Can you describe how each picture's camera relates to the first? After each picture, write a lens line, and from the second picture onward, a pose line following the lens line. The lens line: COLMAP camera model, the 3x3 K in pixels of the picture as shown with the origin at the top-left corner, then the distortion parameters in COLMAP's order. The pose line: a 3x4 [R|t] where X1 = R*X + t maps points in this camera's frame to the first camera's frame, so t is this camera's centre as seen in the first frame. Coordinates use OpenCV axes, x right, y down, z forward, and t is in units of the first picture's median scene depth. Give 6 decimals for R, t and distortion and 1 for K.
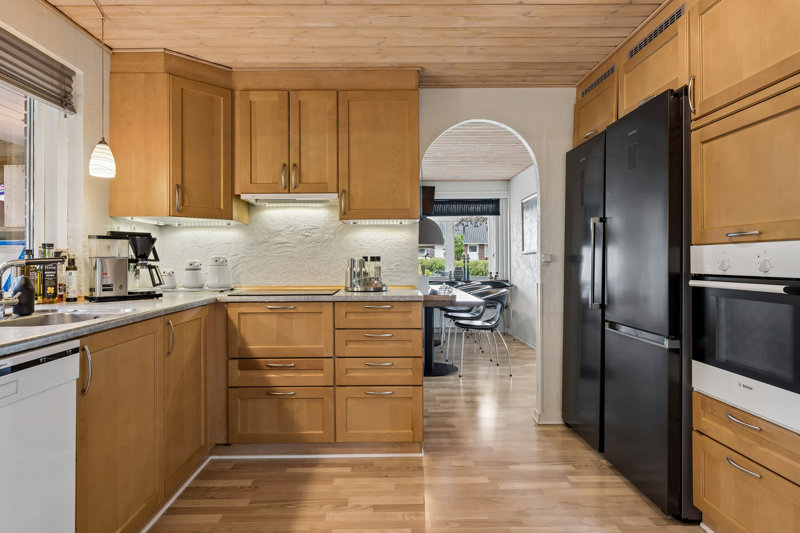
lens RADIAL K [[477.9, 0, 397.8], [0, 477.9, 262.8], [0, 0, 1]] dist [-0.003413, -0.000310]
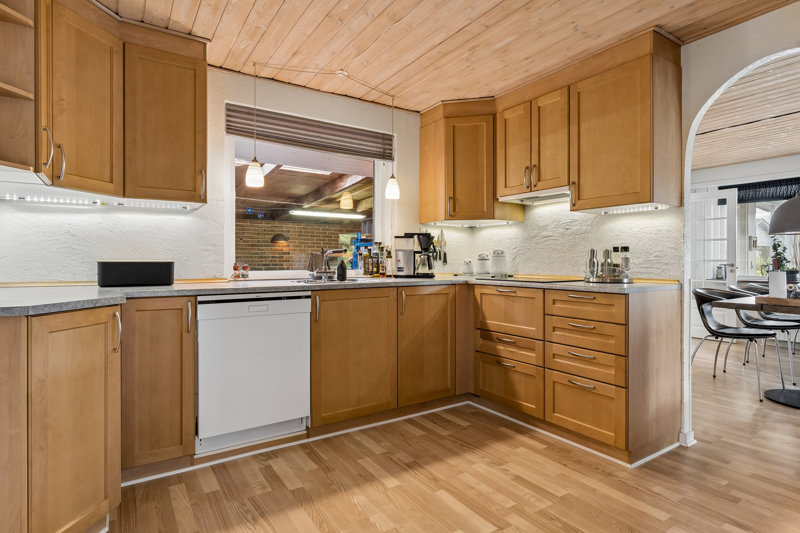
lens RADIAL K [[430.6, 0, 400.0], [0, 430.6, 266.5], [0, 0, 1]] dist [-0.000996, -0.000289]
pose [[0.536504, 0.016144, -0.843743, 0.507456], [-0.007065, 0.999868, 0.014639, 0.019355], [0.843868, -0.001893, 0.536548, 0.210111]]
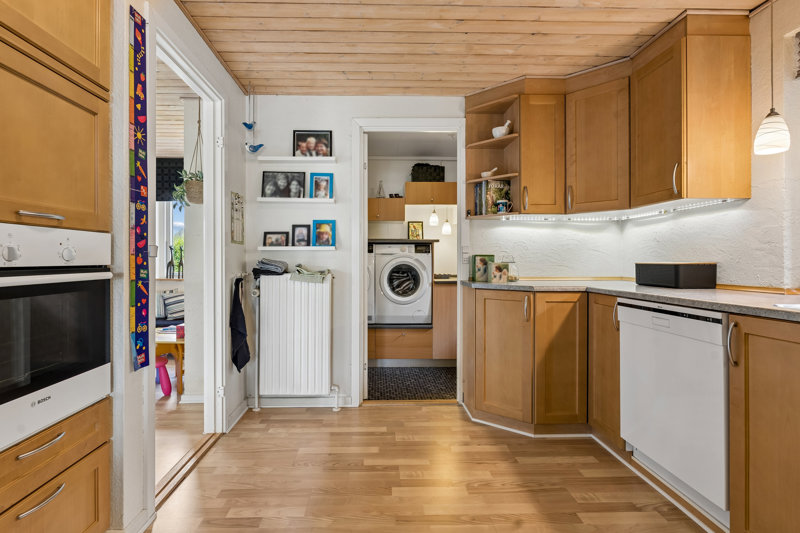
lens RADIAL K [[384.3, 0, 381.6], [0, 384.3, 260.7], [0, 0, 1]] dist [0.000030, -0.000045]
pose [[-0.999989, 0.004429, -0.001752, 0.094765], [0.004412, 0.999946, 0.009402, 0.009631], [0.001794, 0.009394, -0.999954, 1.052043]]
